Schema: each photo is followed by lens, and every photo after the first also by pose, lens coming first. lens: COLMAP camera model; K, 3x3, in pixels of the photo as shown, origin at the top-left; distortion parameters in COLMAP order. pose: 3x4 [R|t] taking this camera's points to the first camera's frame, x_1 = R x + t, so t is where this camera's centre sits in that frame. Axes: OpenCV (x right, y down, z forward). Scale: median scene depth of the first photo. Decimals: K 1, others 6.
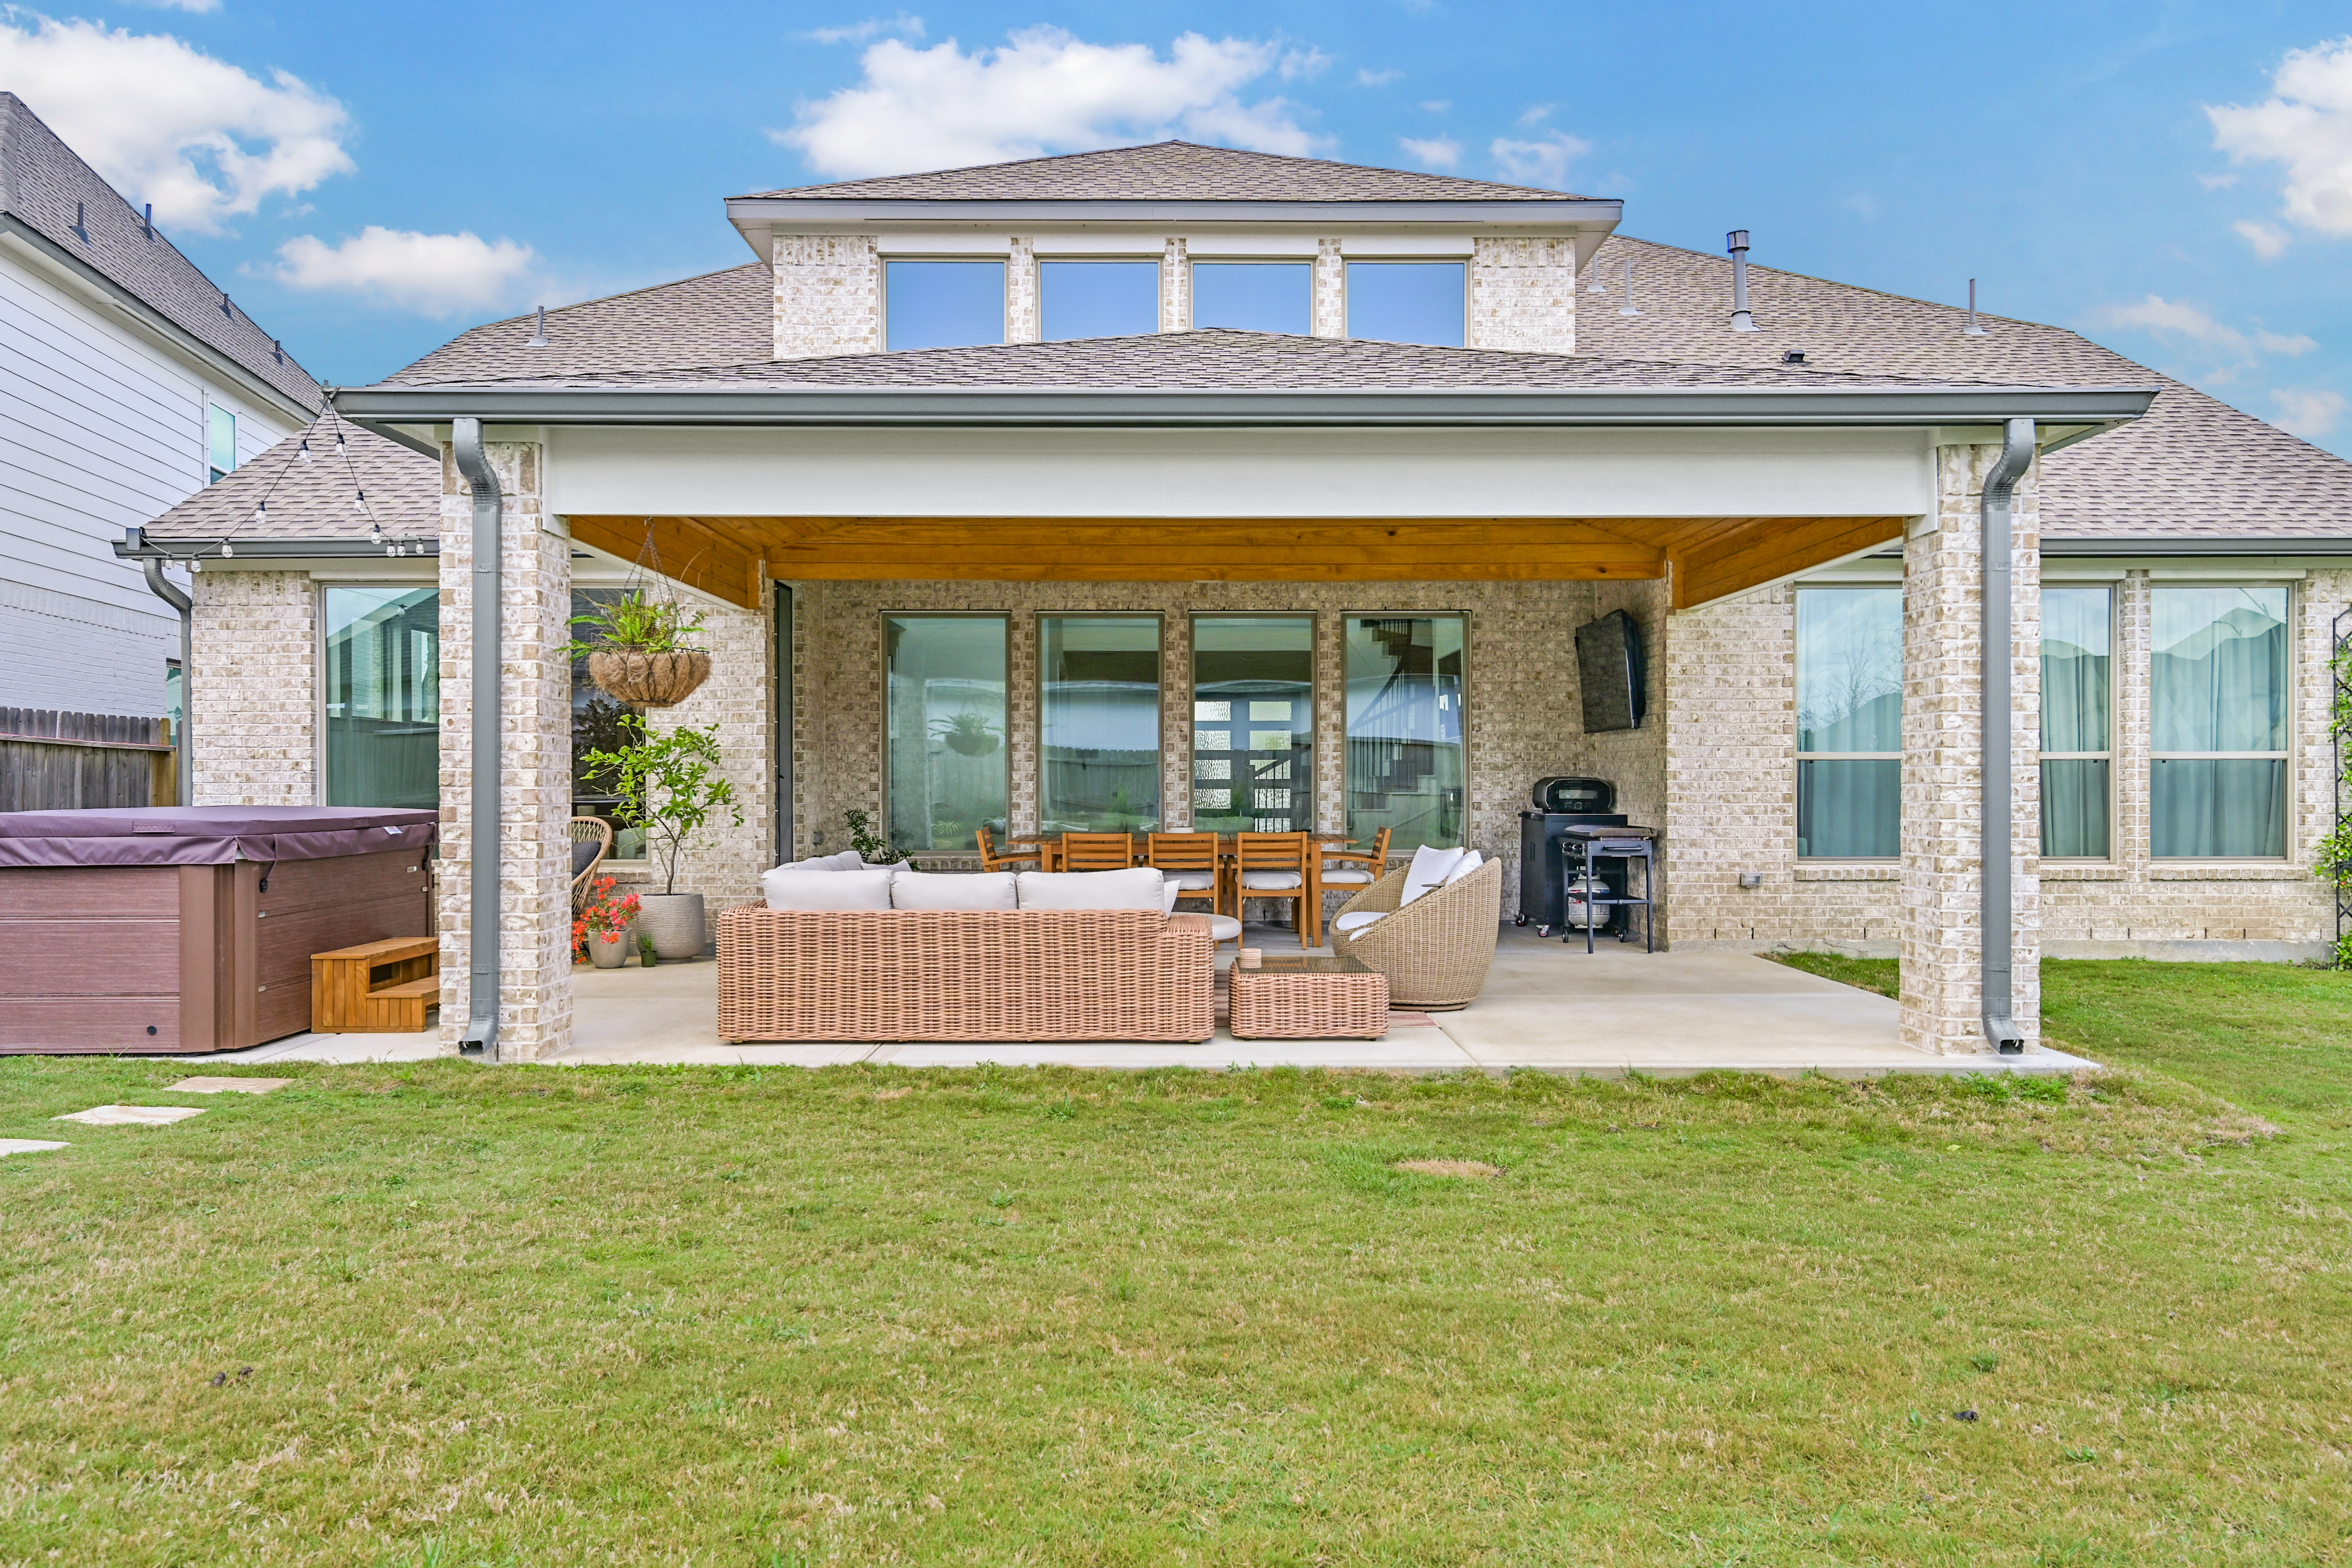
lens RADIAL K [[1645.2, 0, 1166.7], [0, 1645.2, 786.6], [0, 0, 1]] dist [0.007182, 0.000500]
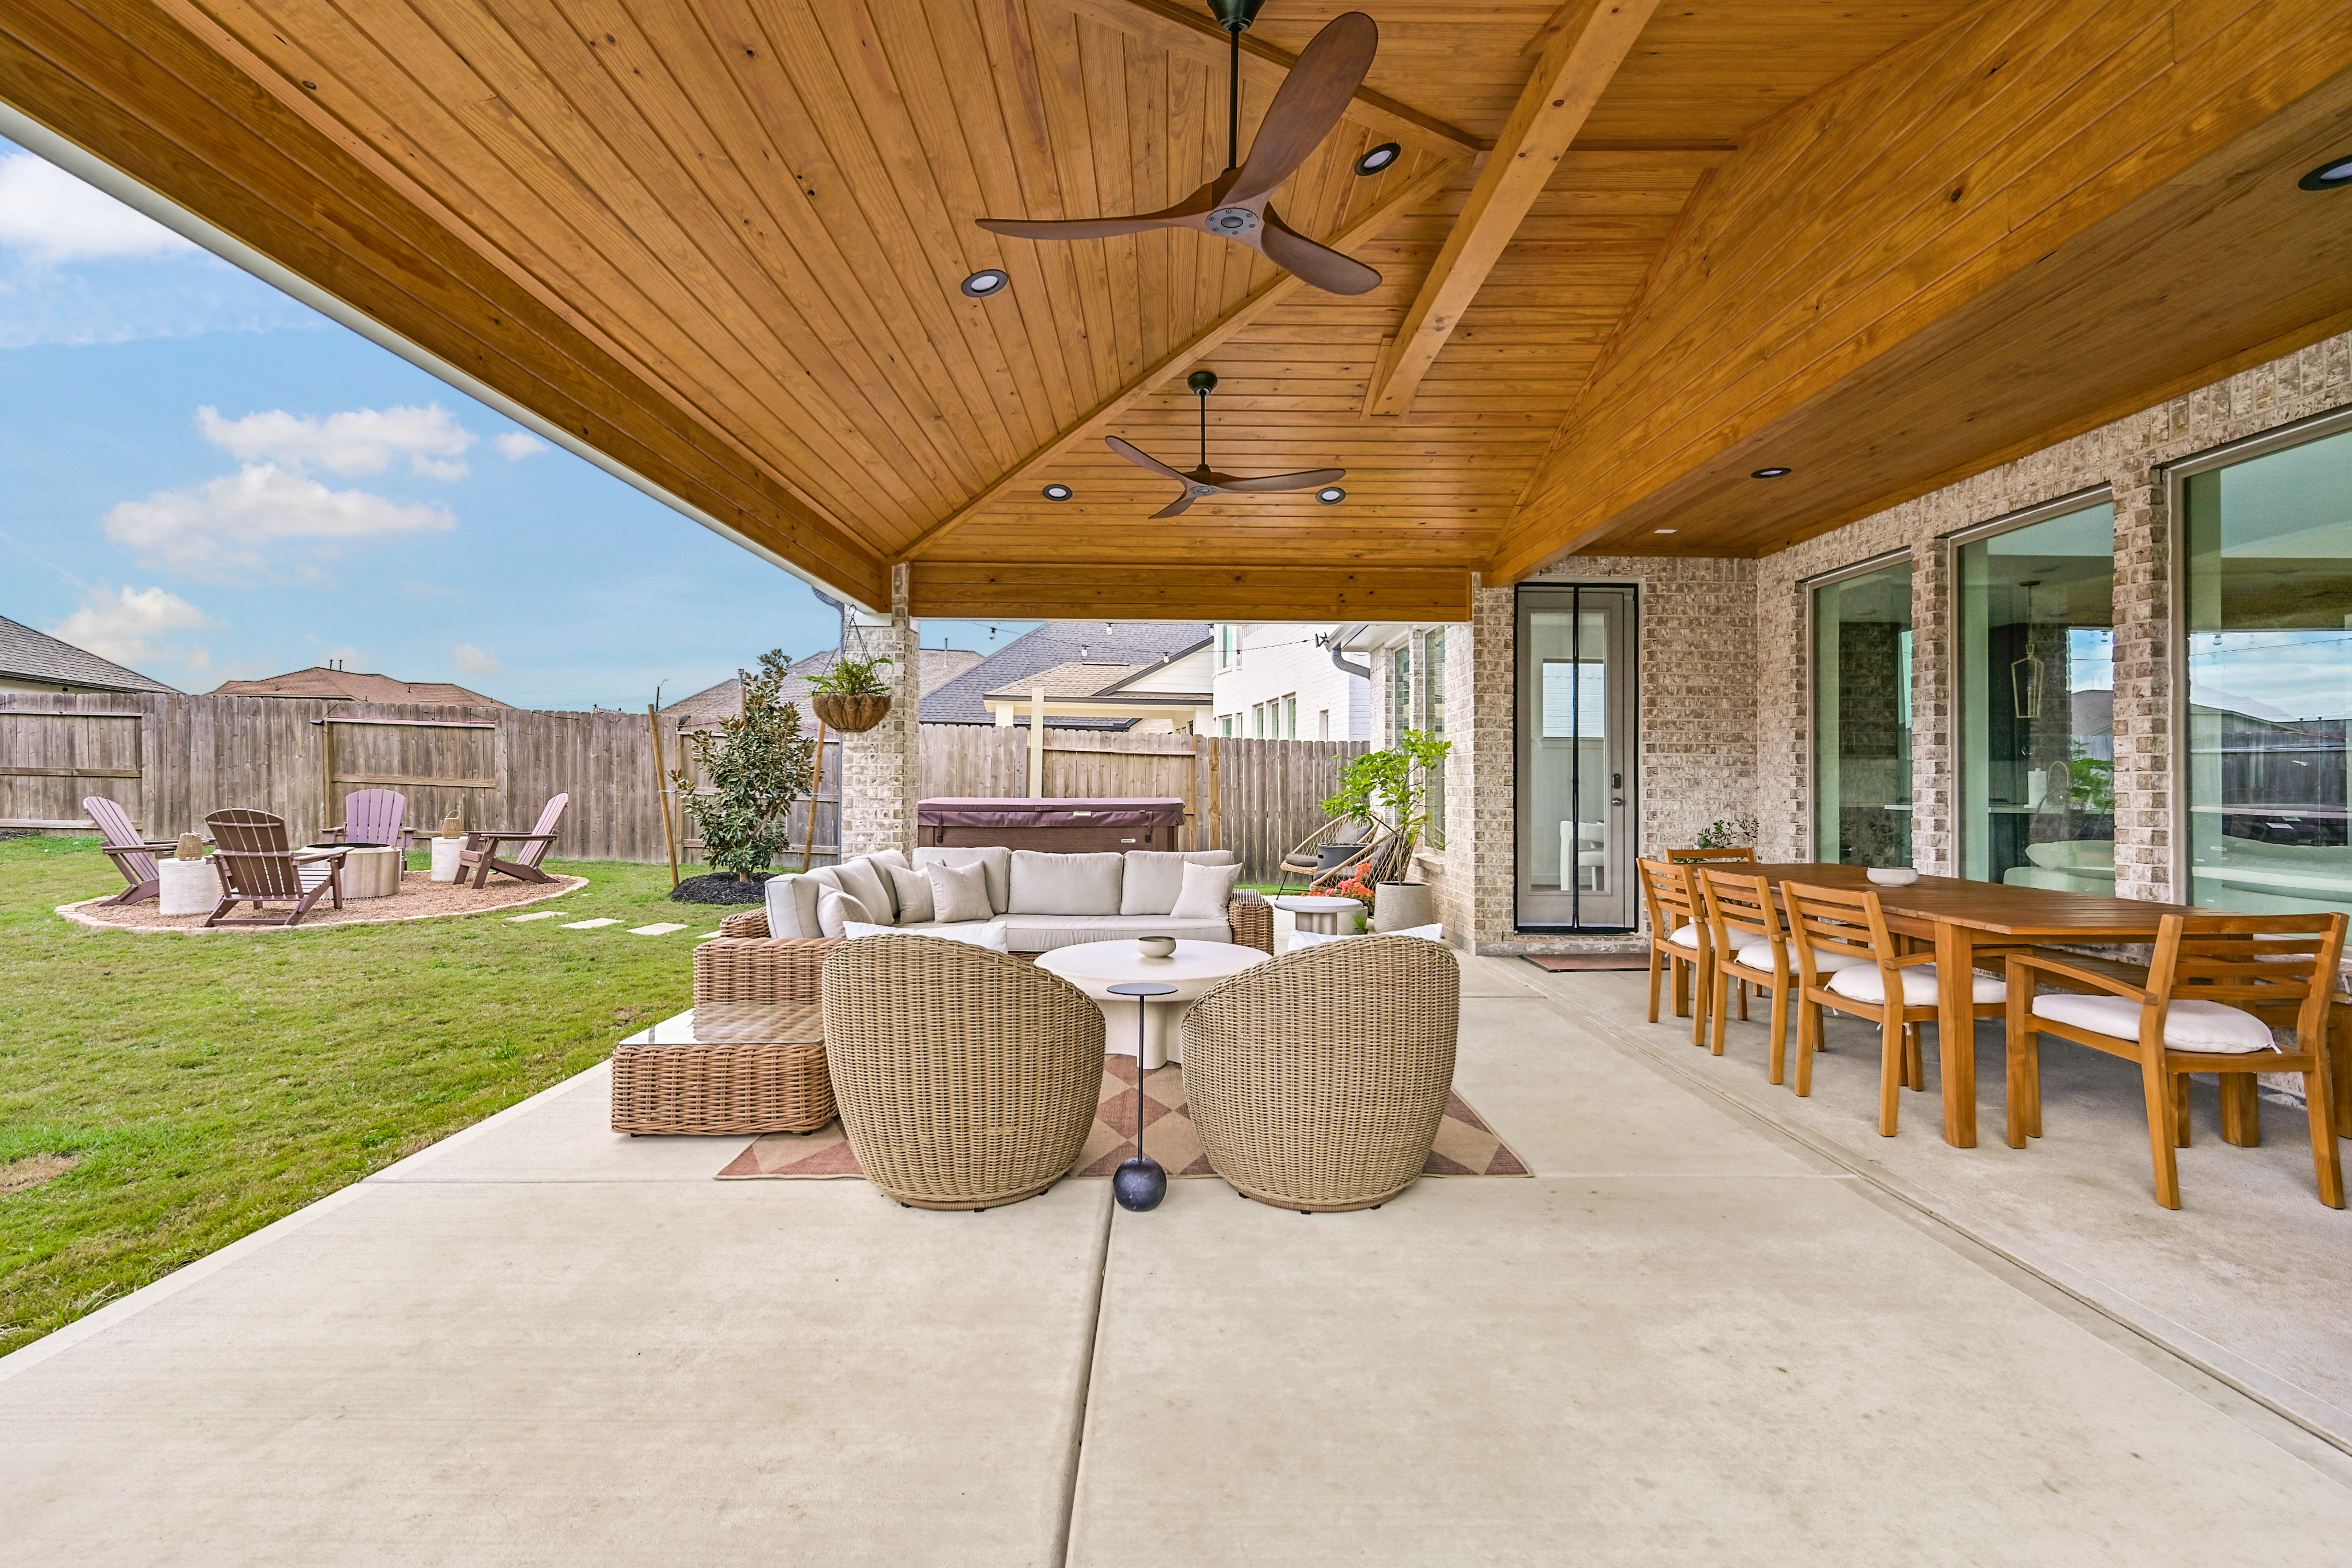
lens RADIAL K [[1010.8, 0, 1180.5], [0, 1010.8, 773.6], [0, 0, 1]] dist [-0.000919, 0.000093]
pose [[0.006138, -0.008220, -0.999947, 0.333435], [-0.008367, 0.999931, -0.008271, -0.003181], [0.999946, 0.008417, 0.006069, 0.685473]]
